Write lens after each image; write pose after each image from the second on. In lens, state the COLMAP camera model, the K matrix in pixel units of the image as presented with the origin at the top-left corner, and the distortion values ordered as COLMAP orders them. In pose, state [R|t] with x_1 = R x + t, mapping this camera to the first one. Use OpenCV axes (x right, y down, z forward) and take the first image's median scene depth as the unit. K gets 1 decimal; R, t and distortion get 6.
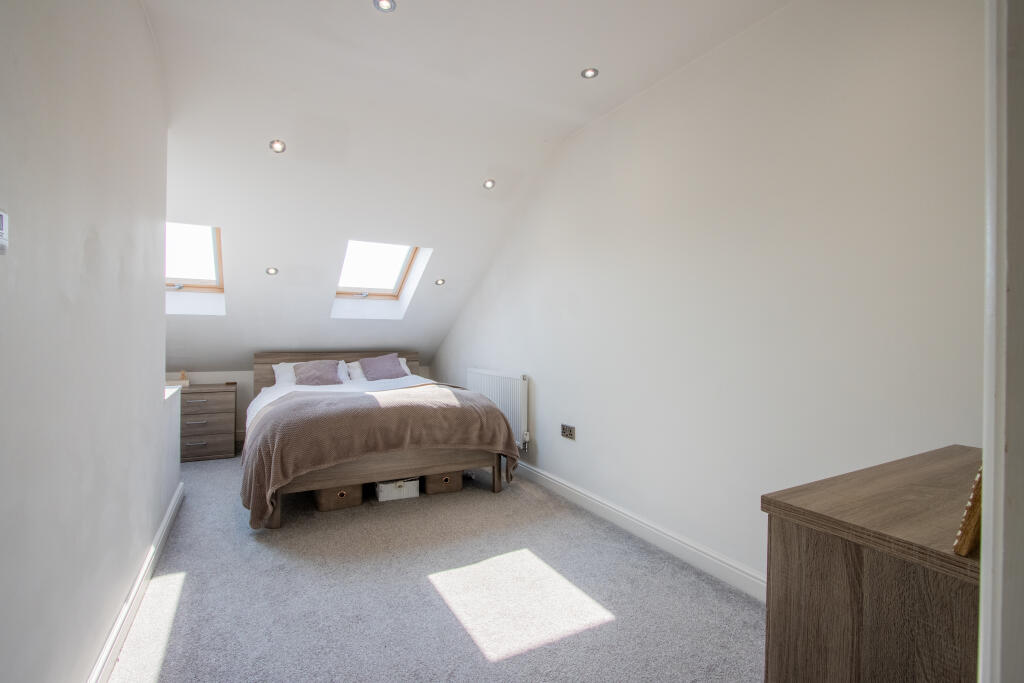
lens RADIAL K [[471.2, 0, 502.5], [0, 471.2, 341.0], [0, 0, 1]] dist [-0.016679, 0.002390]
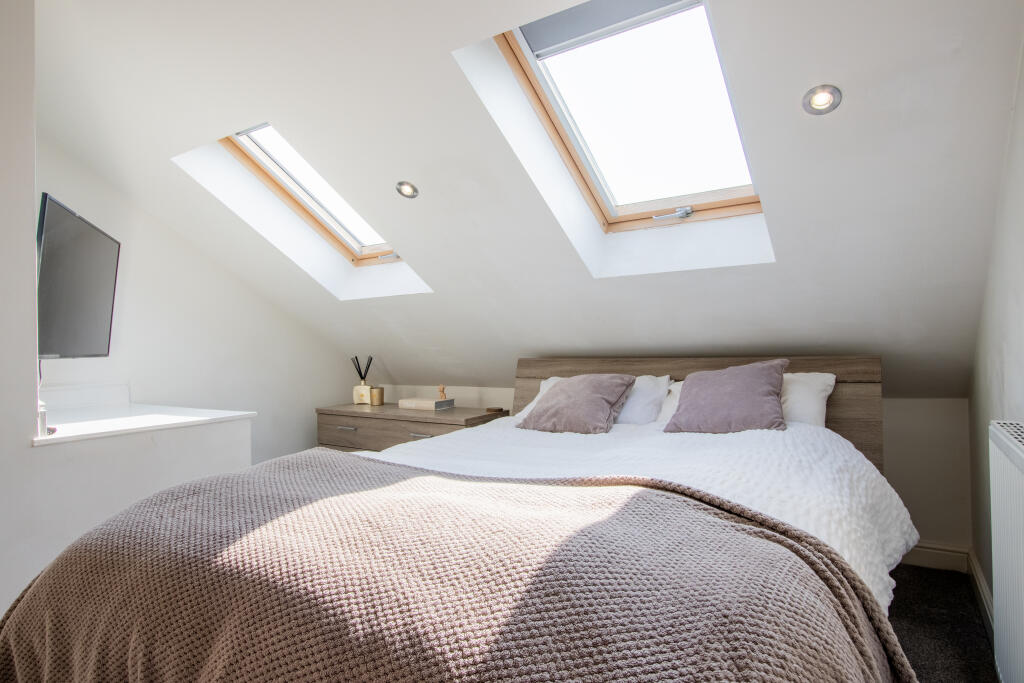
lens RADIAL K [[583.1, 0, 508.9], [0, 583.1, 337.5], [0, 0, 1]] dist [-0.022417, 0.003321]
pose [[0.468794, -0.028285, -0.882855, 0.076547], [0.016216, 0.999594, -0.023415, 0.018361], [0.883159, -0.003340, 0.469062, 0.699743]]
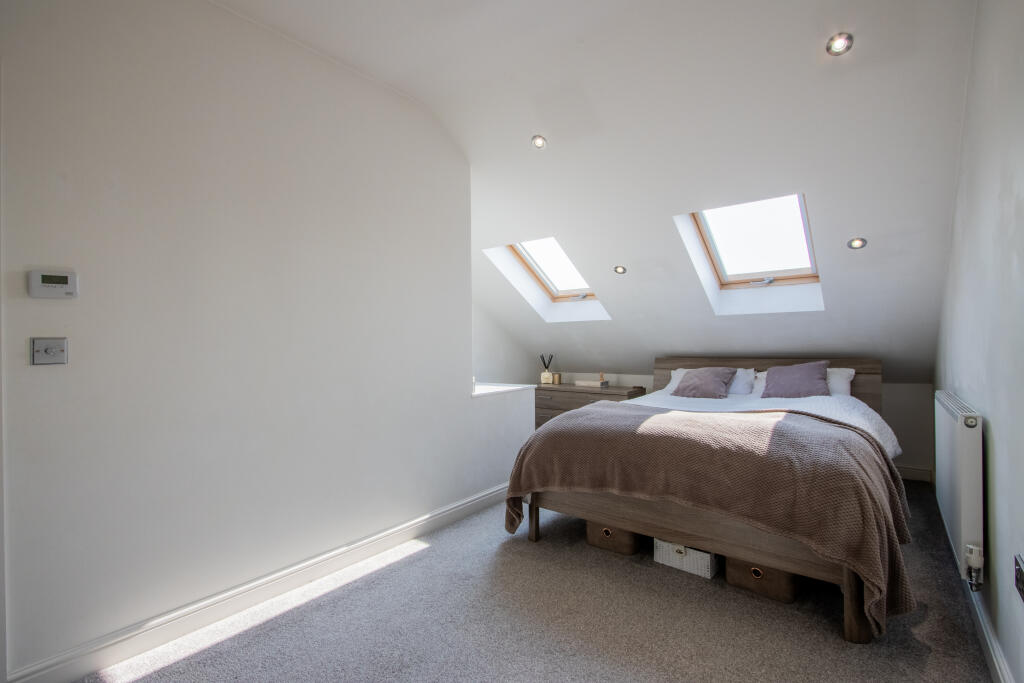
lens RADIAL K [[471.2, 0, 508.9], [0, 471.2, 338.7], [0, 0, 1]] dist [-0.016679, 0.002390]
pose [[0.389068, -0.019832, -0.920996, 0.245477], [0.007141, 0.999803, -0.018512, 0.003984], [0.921181, 0.000625, 0.389133, 0.372026]]
